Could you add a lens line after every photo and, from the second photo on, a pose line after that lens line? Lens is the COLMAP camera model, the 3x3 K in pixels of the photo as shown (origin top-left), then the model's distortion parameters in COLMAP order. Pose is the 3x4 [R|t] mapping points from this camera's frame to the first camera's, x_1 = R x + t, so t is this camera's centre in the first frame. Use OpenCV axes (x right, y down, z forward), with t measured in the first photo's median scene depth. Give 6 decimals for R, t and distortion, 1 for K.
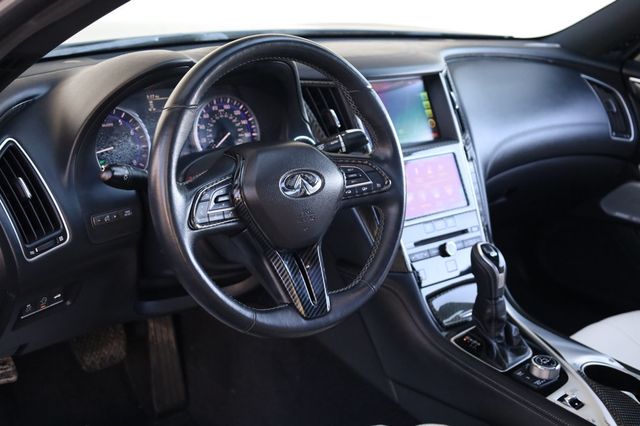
lens RADIAL K [[958.6, 0, 319.8], [0, 958.6, 207.1], [0, 0, 1]] dist [-0.009846, 0.000000]
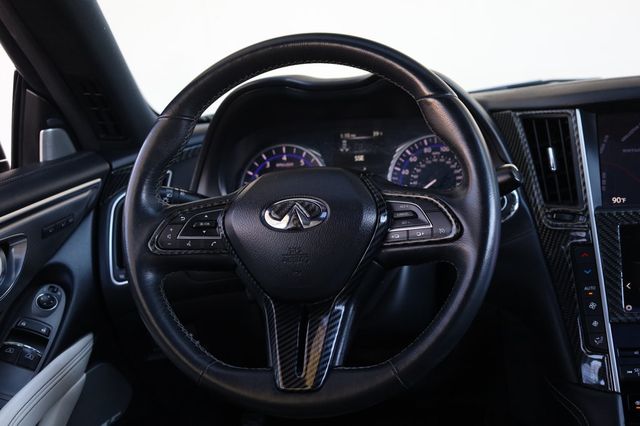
lens RADIAL K [[958.6, 0, 324.8], [0, 958.6, 217.0], [0, 0, 1]] dist [-0.009846, 0.000000]
pose [[0.603203, 0.014750, -0.797451, 0.491010], [-0.127908, 0.988677, -0.078464, 0.028367], [0.787265, 0.149329, 0.598260, 0.451747]]
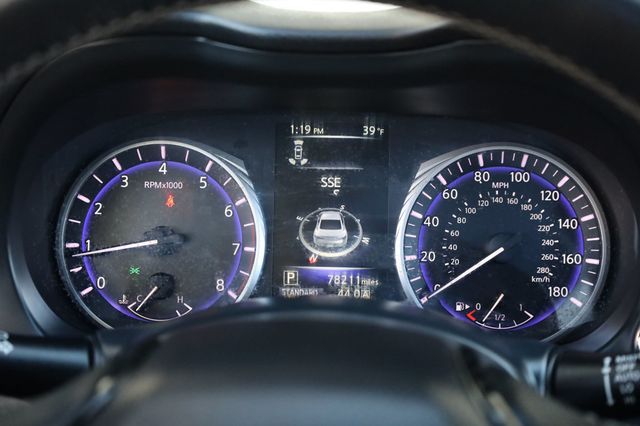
lens RADIAL K [[958.6, 0, 320.3], [0, 958.6, 214.7], [0, 0, 1]] dist [-0.009846, 0.000000]
pose [[0.740221, 0.132498, -0.659180, 0.094463], [-0.168343, 0.985687, 0.009088, -0.081424], [0.650949, 0.104241, 0.751931, 0.677586]]
